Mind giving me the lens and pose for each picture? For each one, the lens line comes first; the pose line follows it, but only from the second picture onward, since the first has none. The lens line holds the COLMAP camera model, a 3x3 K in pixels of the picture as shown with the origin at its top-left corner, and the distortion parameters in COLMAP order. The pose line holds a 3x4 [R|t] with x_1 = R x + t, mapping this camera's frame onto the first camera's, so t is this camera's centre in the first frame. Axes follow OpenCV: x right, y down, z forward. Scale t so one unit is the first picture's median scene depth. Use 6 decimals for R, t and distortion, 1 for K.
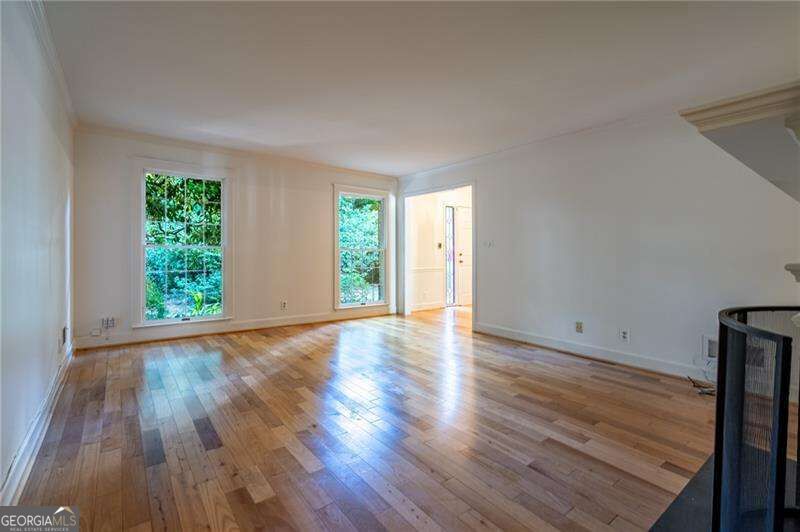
lens RADIAL K [[364.3, 0, 400.8], [0, 364.3, 258.2], [0, 0, 1]] dist [-0.004138, 0.000266]
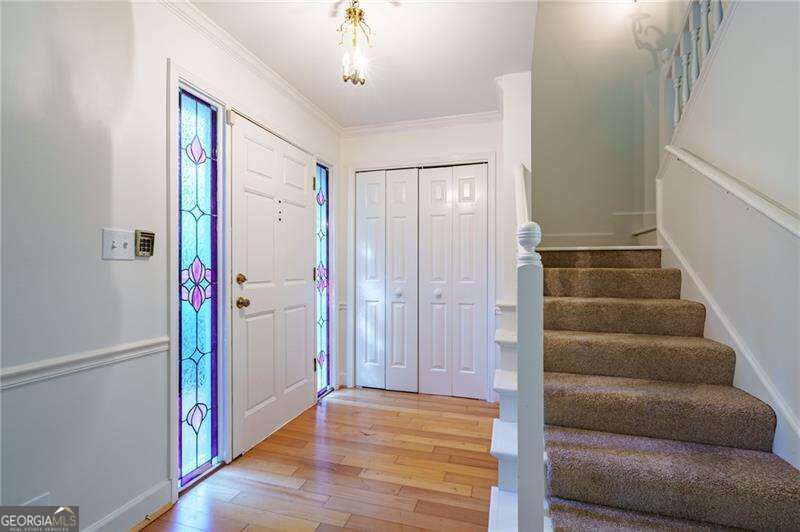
lens RADIAL K [[364.3, 0, 404.6], [0, 364.3, 263.7], [0, 0, 1]] dist [-0.004138, 0.000266]
pose [[0.809315, 0.005859, 0.587345, 0.108993], [0.010759, 0.999635, -0.024796, -0.015334], [-0.587276, 0.026387, 0.808957, 0.753940]]
